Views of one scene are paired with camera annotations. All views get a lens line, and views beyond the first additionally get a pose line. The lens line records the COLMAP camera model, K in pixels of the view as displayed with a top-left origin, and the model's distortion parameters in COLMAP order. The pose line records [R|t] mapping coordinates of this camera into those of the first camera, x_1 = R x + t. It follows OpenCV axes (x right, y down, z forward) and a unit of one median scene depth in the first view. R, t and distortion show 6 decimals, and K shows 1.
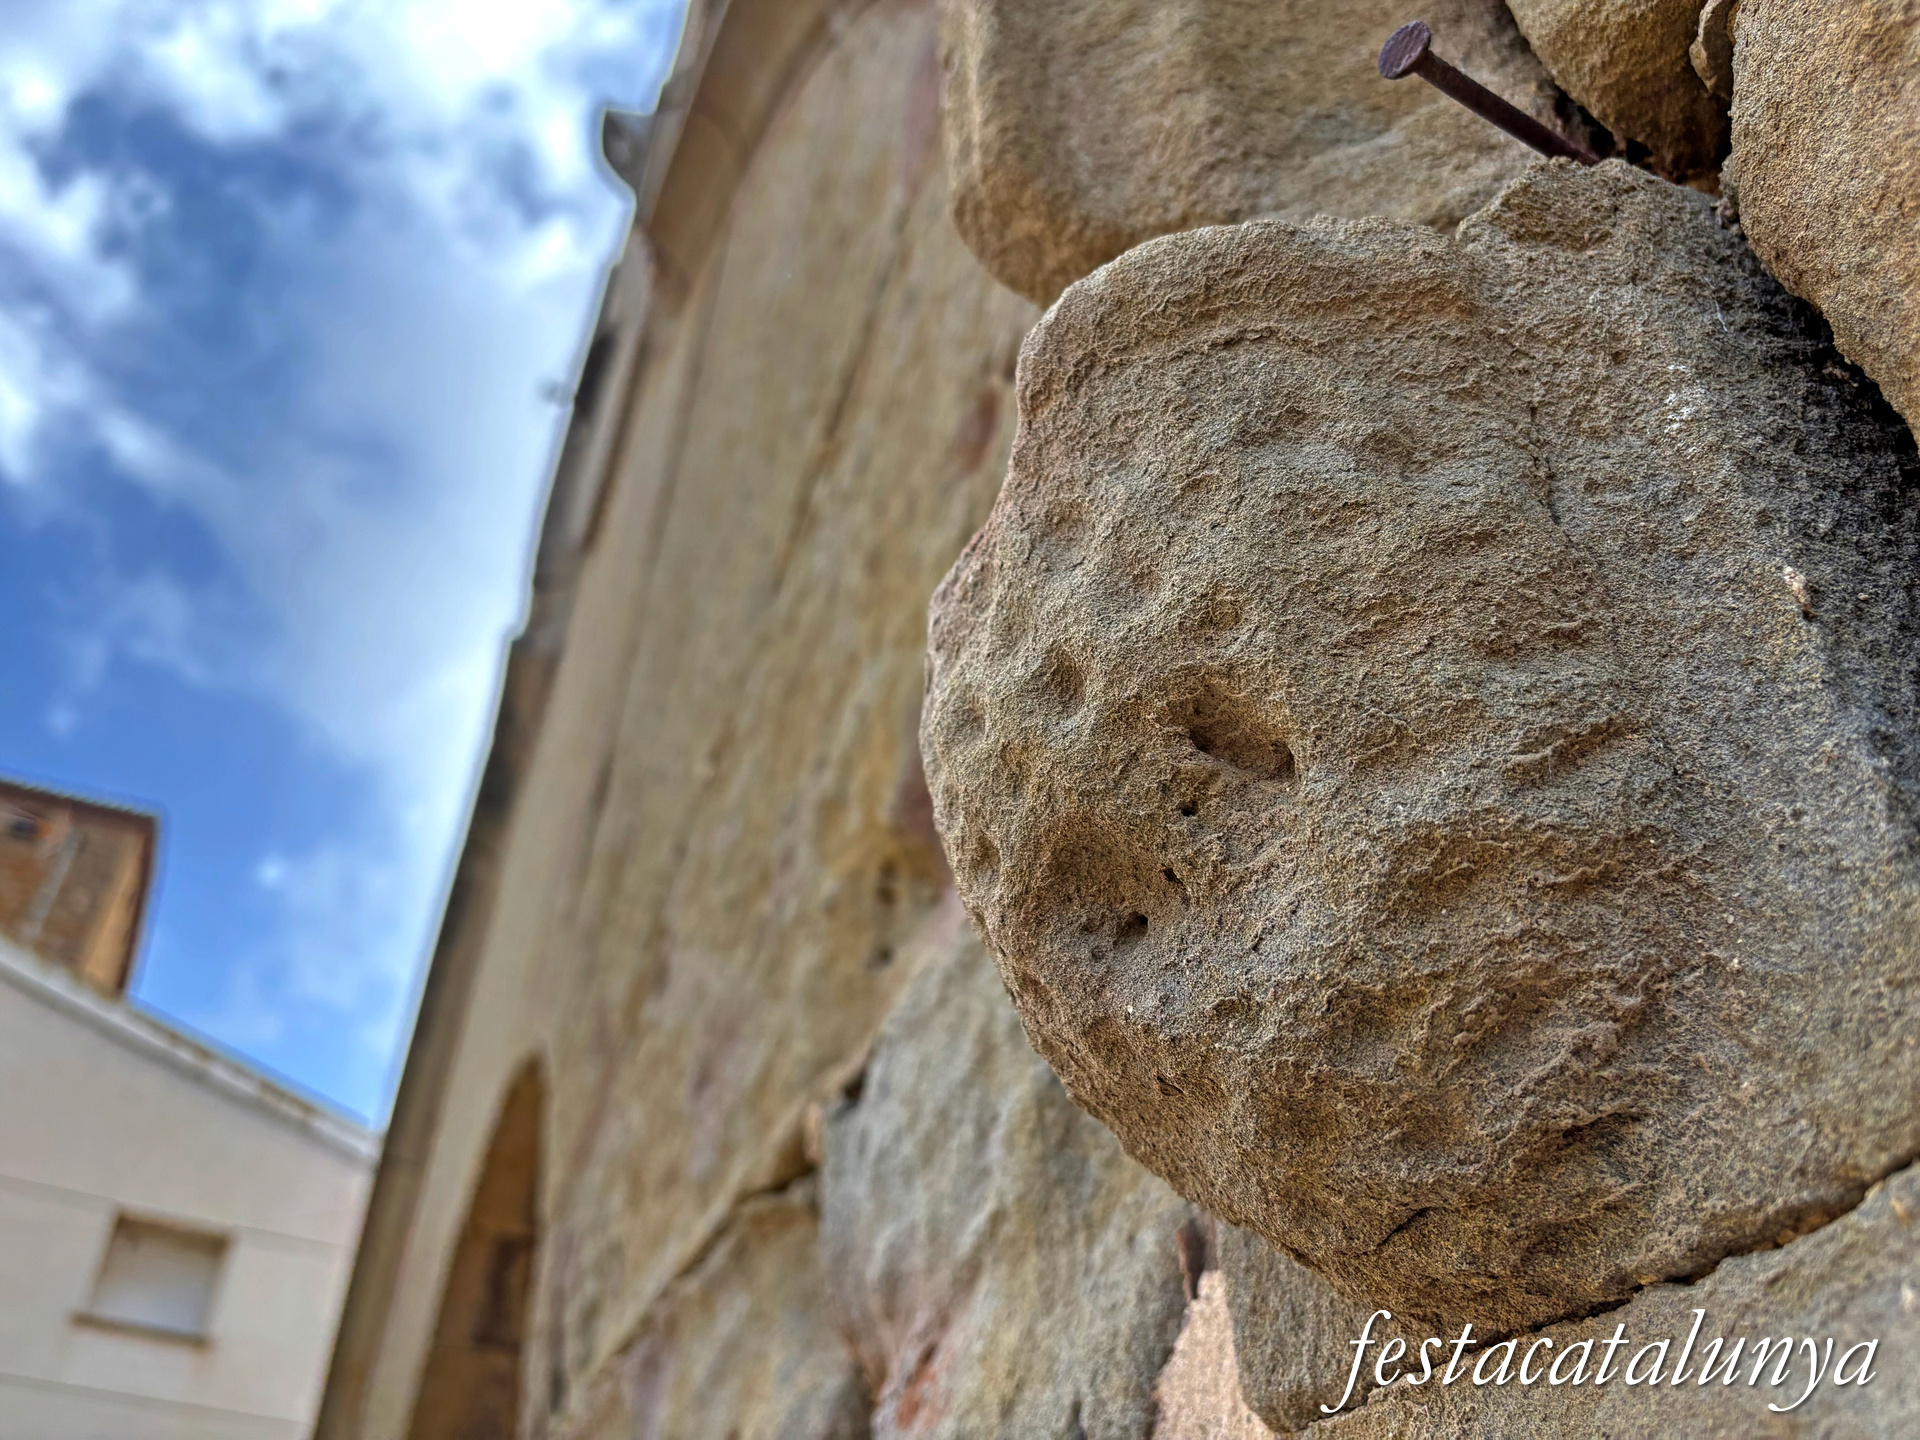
lens RADIAL K [[1538.1, 0, 960.0], [0, 1538.1, 720.0], [0, 0, 1]] dist [0.034613, -0.022459]
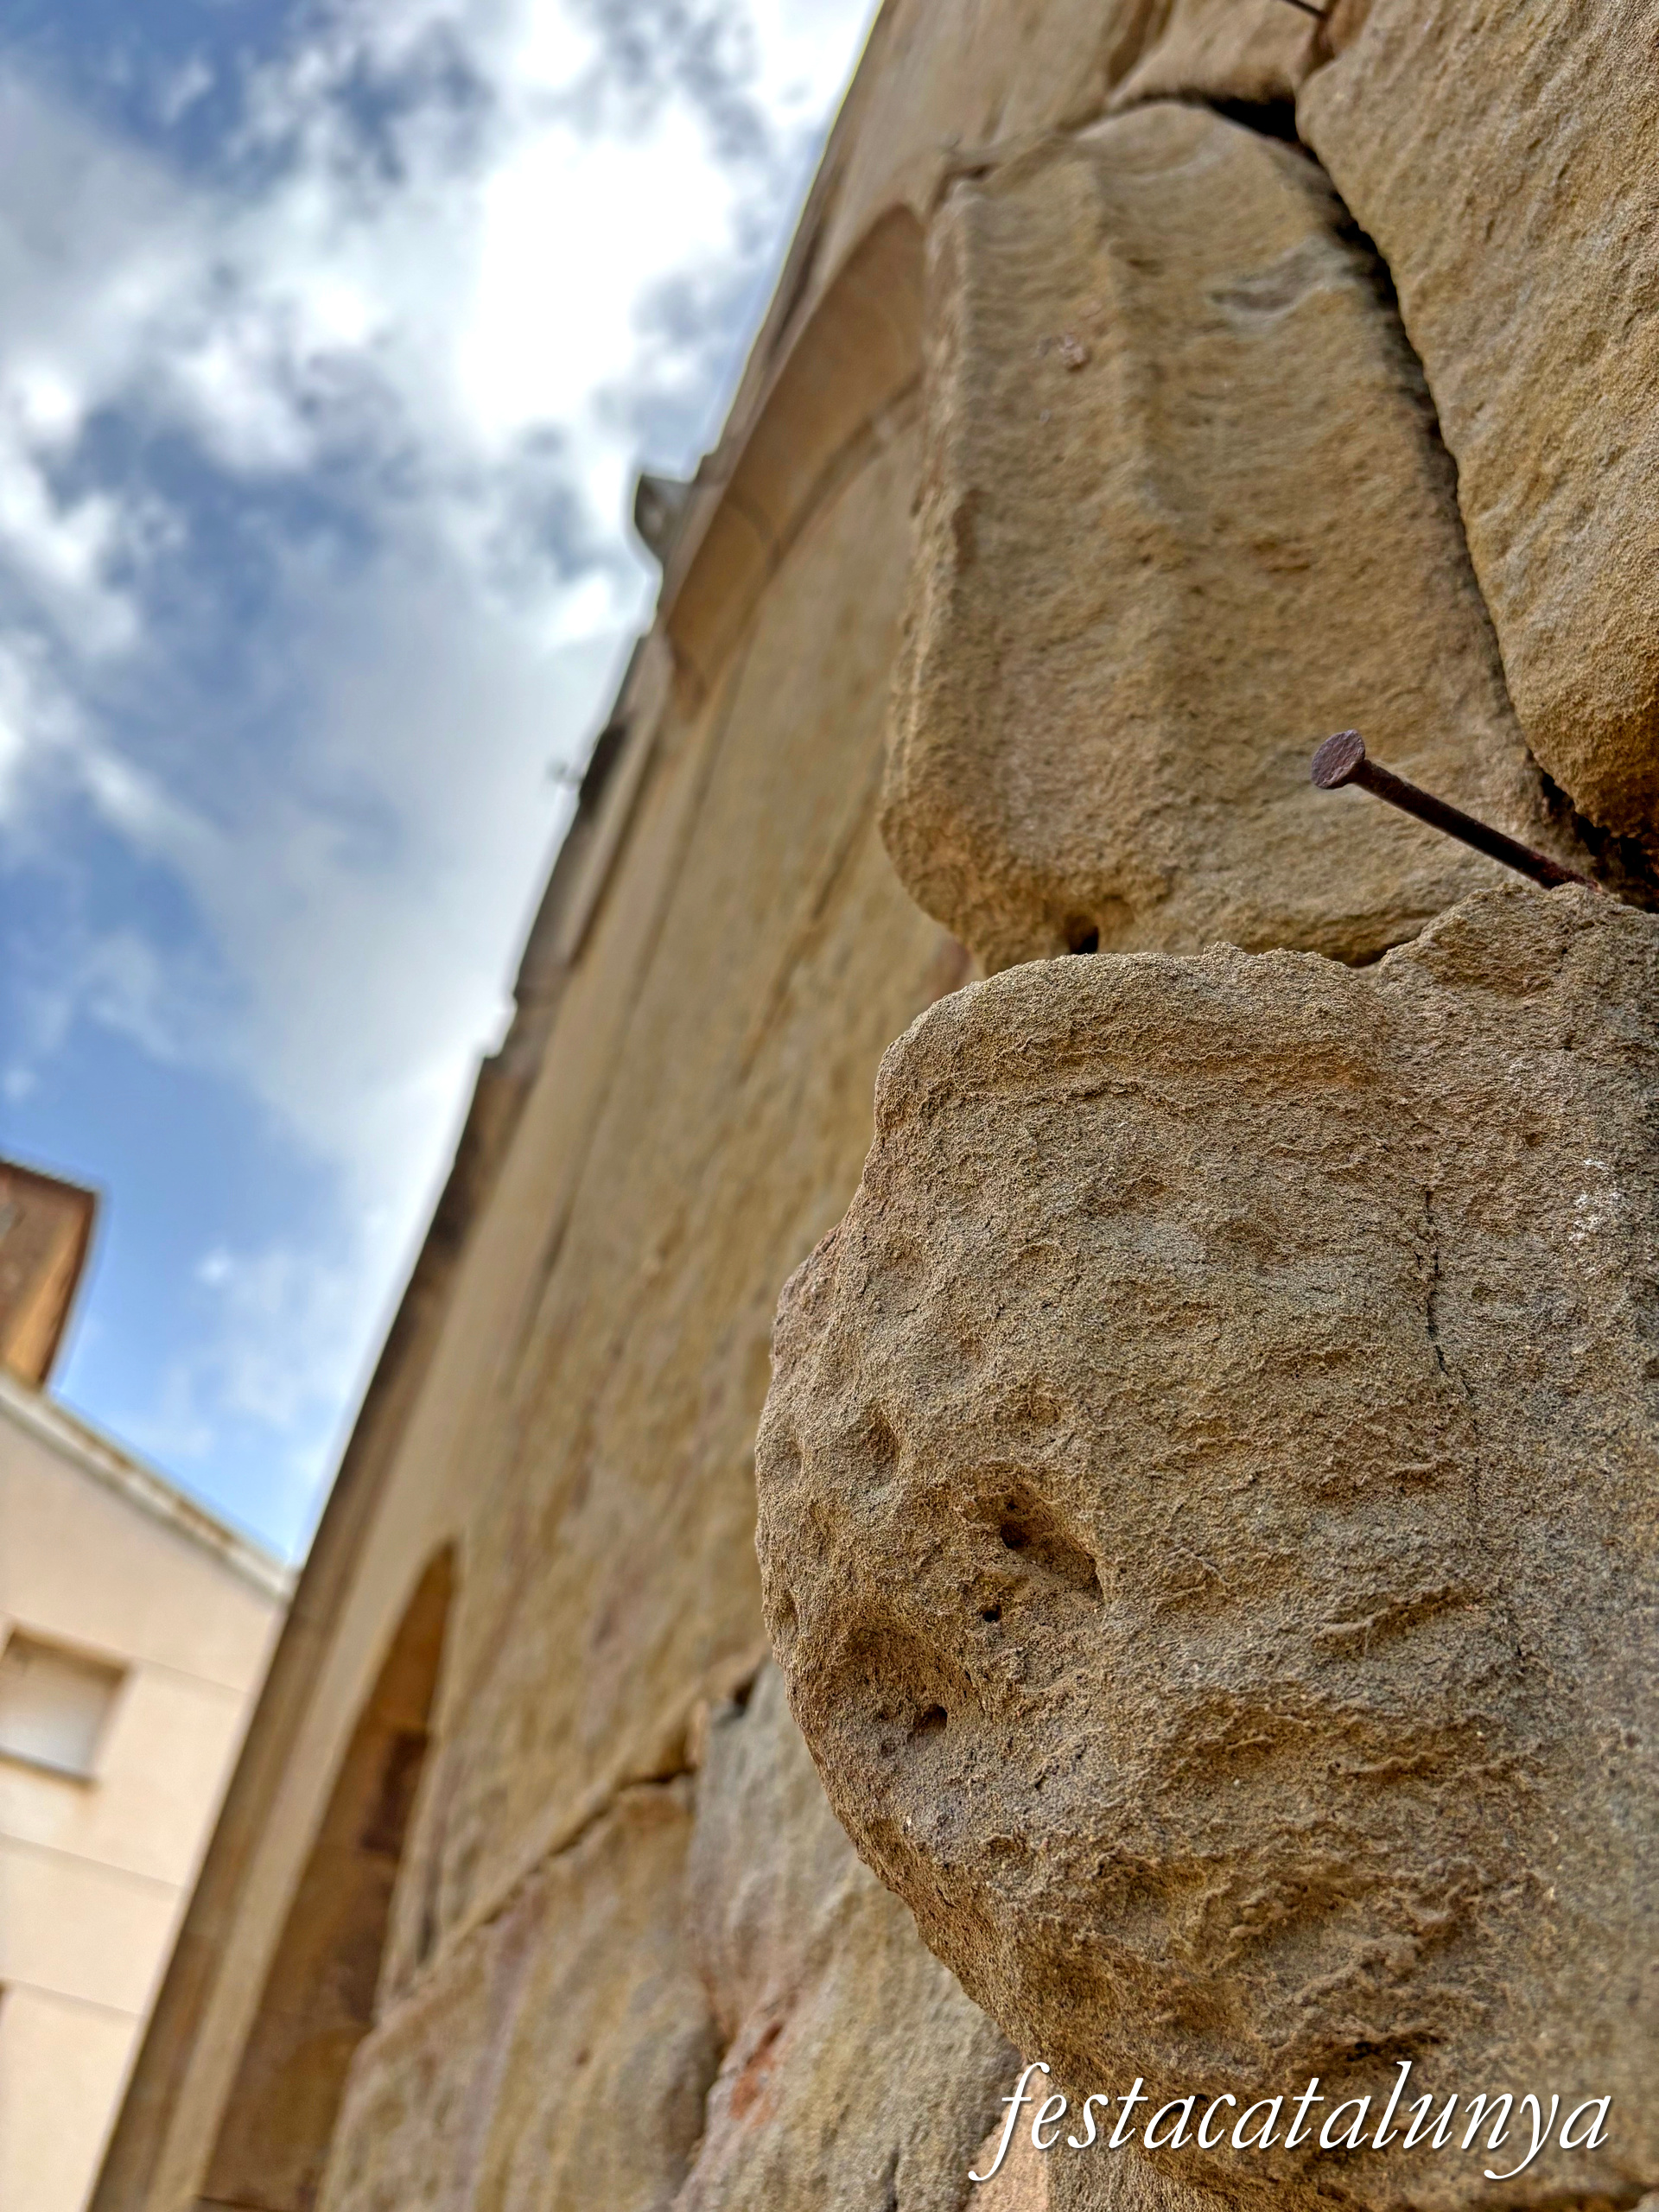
lens RADIAL K [[1772.0, 0, 829.5], [0, 1772.0, 1106.0], [0, 0, 1]] dist [0.034613, -0.022459]
pose [[0.991010, 0.088874, -0.100001, 0.126390], [-0.090995, 0.995709, -0.016841, -0.205799], [0.098075, 0.025789, 0.994845, -0.071351]]
